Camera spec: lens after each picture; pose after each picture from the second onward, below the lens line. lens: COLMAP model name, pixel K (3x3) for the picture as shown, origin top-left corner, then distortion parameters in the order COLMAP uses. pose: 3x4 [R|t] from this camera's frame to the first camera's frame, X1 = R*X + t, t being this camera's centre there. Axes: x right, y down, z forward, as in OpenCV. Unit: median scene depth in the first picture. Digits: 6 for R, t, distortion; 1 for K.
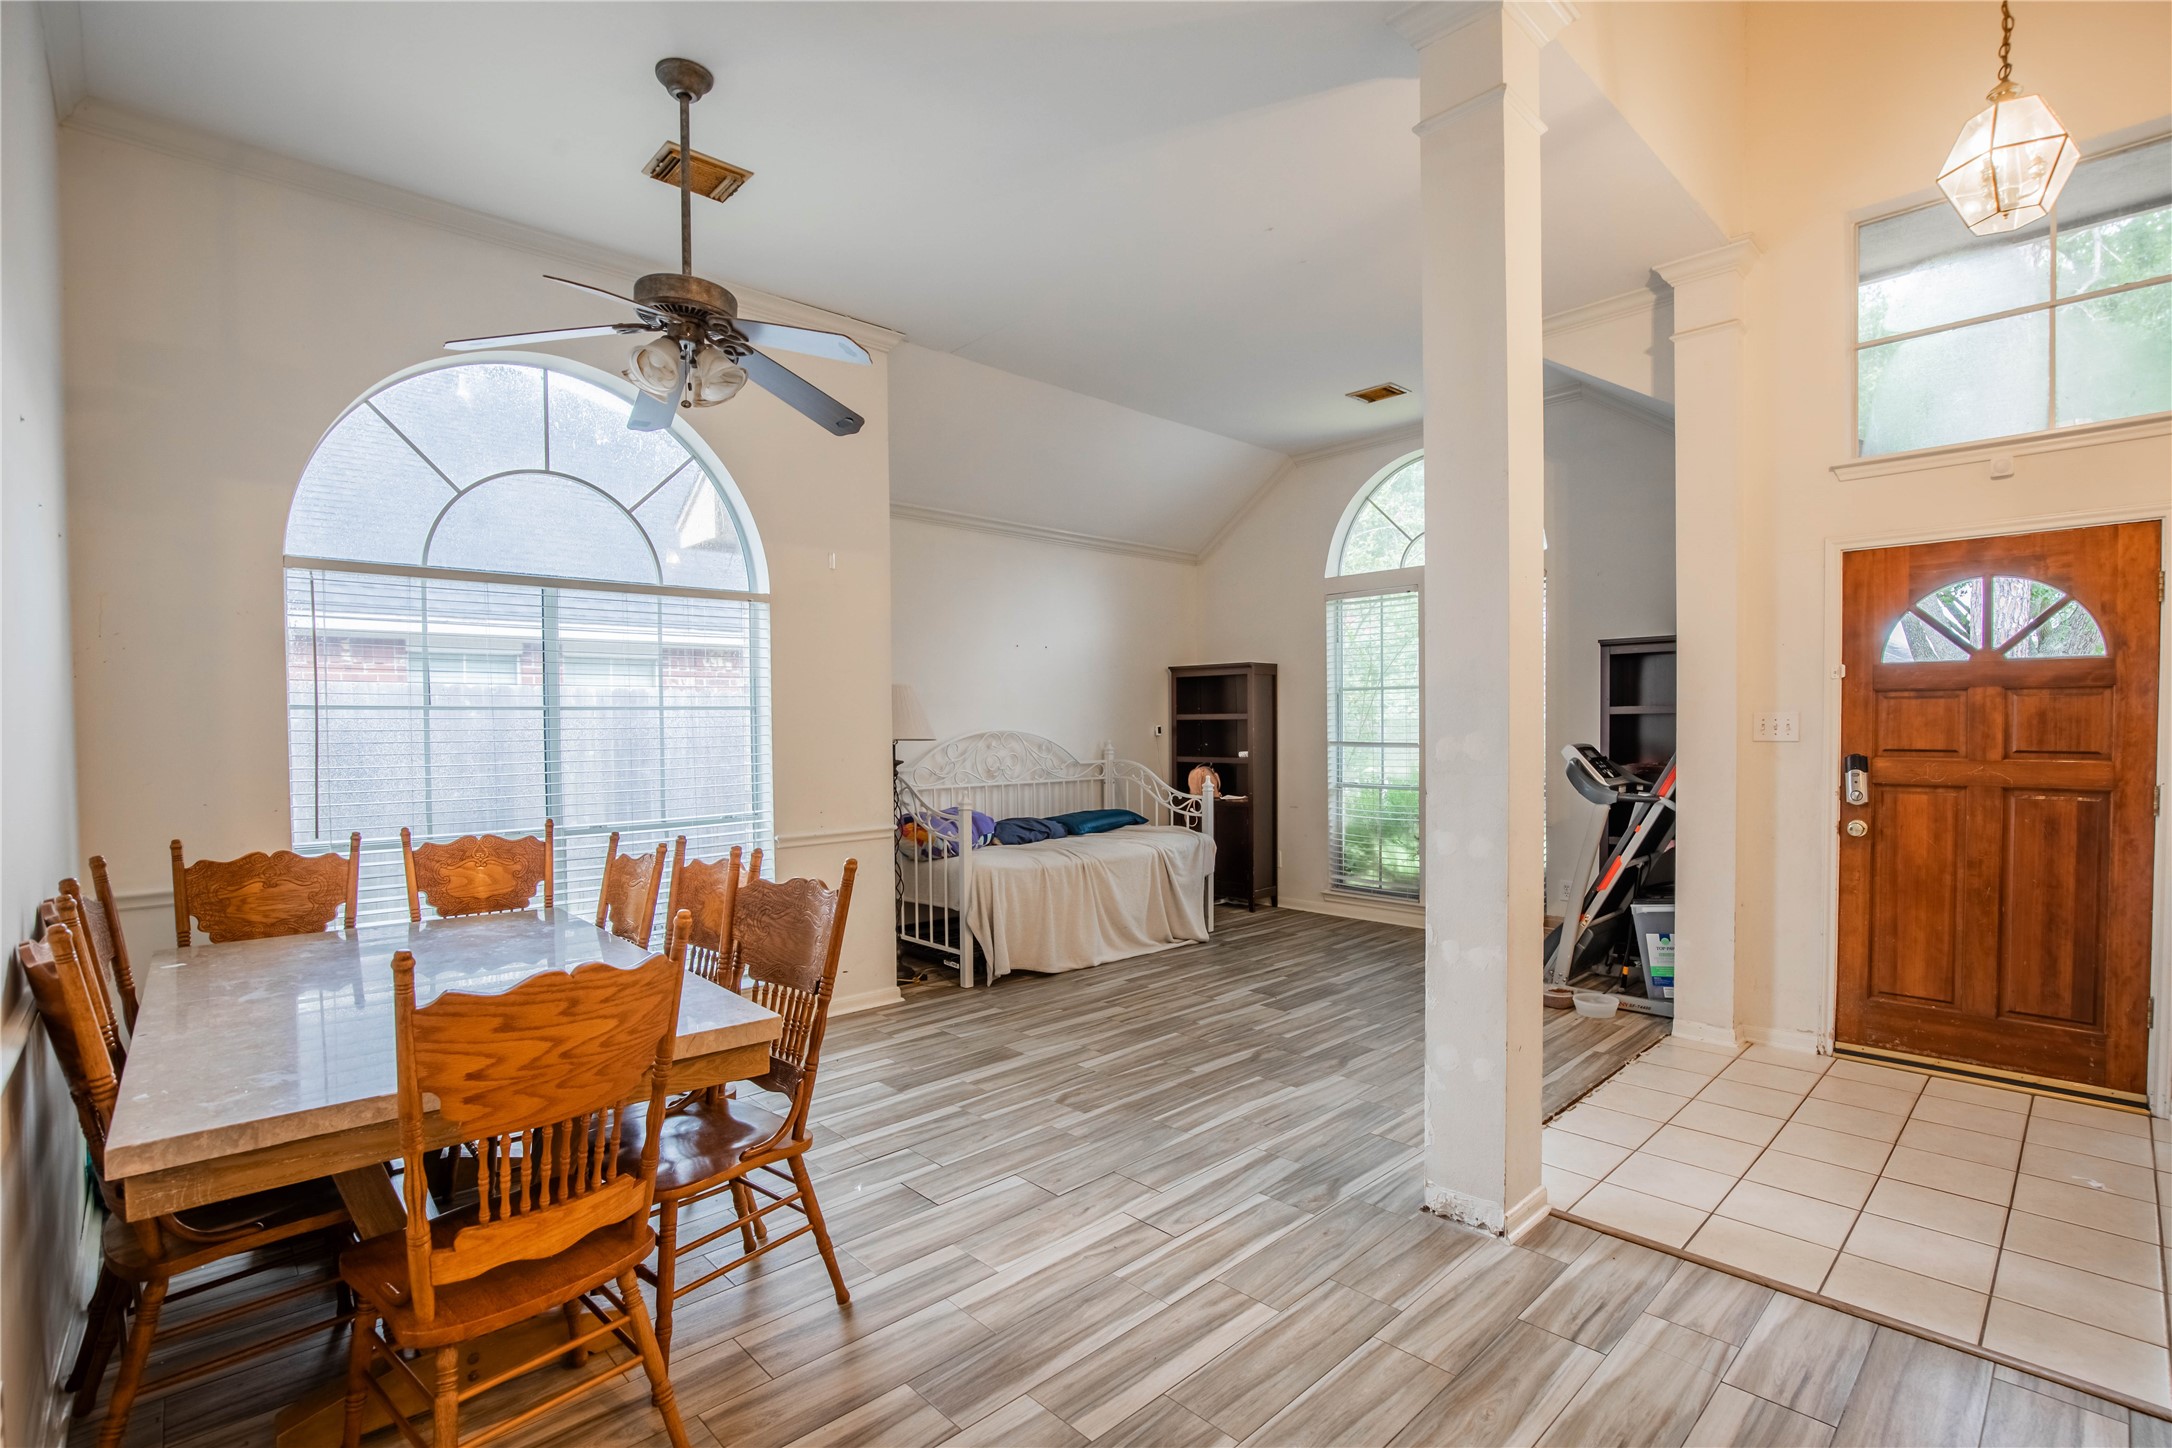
lens RADIAL K [[1002.8, 0, 1088.5], [0, 1002.8, 751.3], [0, 0, 1]] dist [-0.033436, 0.006147]
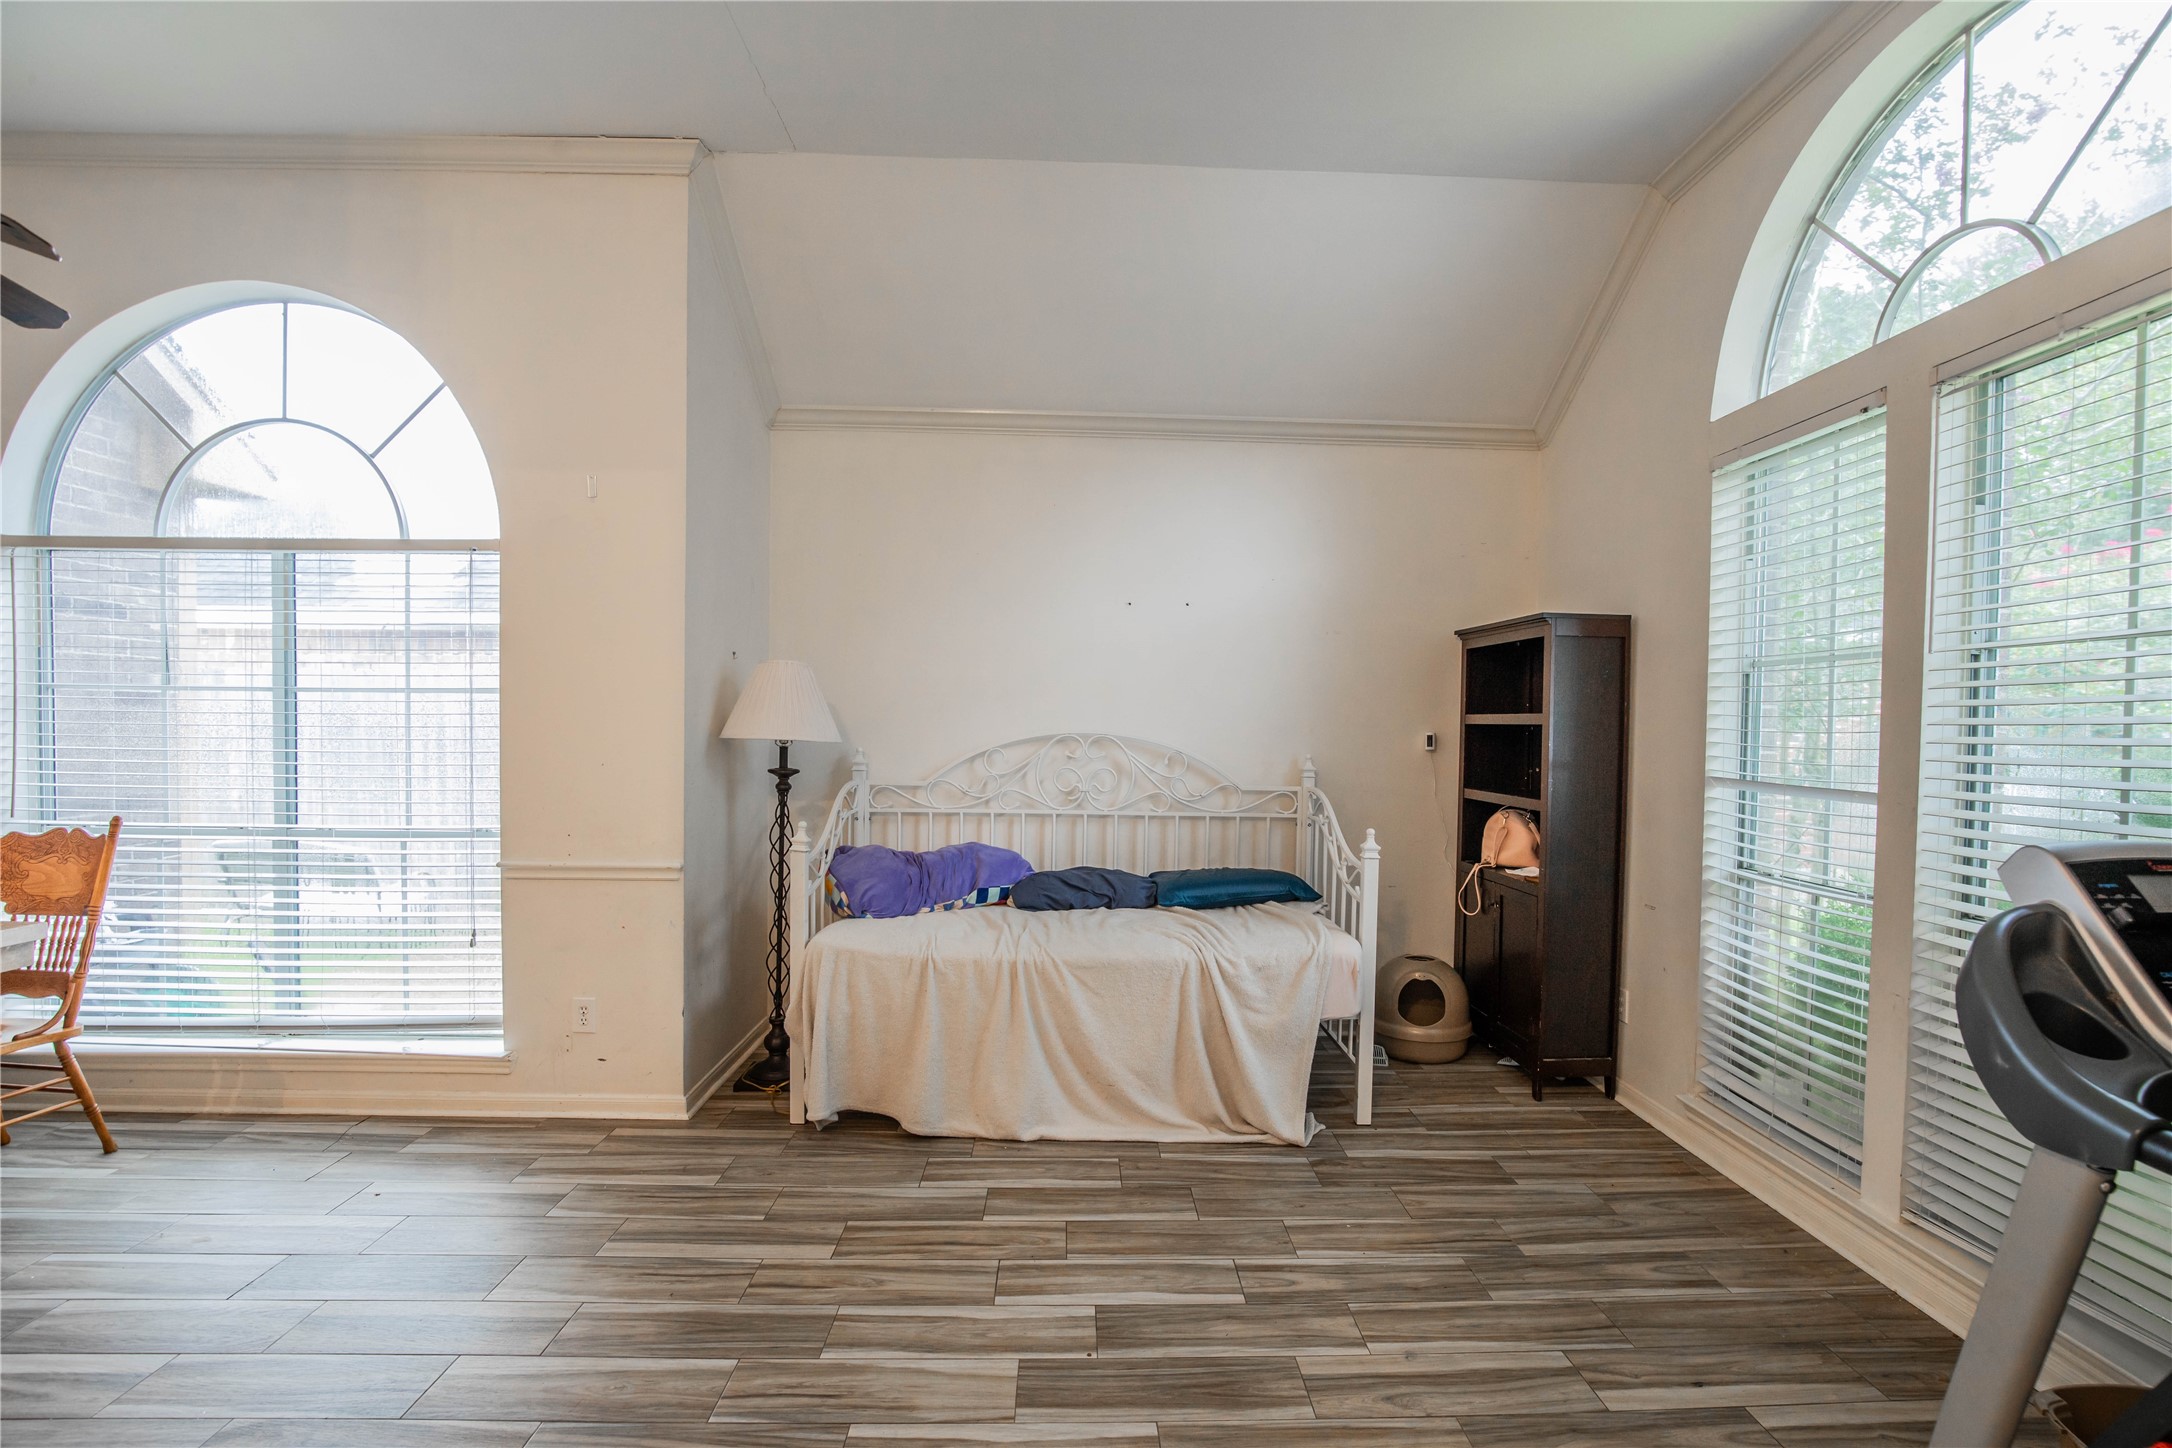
lens RADIAL K [[1002.8, 0, 1086.0], [0, 1002.8, 747.2], [0, 0, 1]] dist [-0.033436, 0.006147]
pose [[0.749999, 0.037999, -0.660347, 0.407531], [-0.039867, 0.999130, 0.012213, -0.022160], [0.660237, 0.017166, 0.750862, 0.586836]]
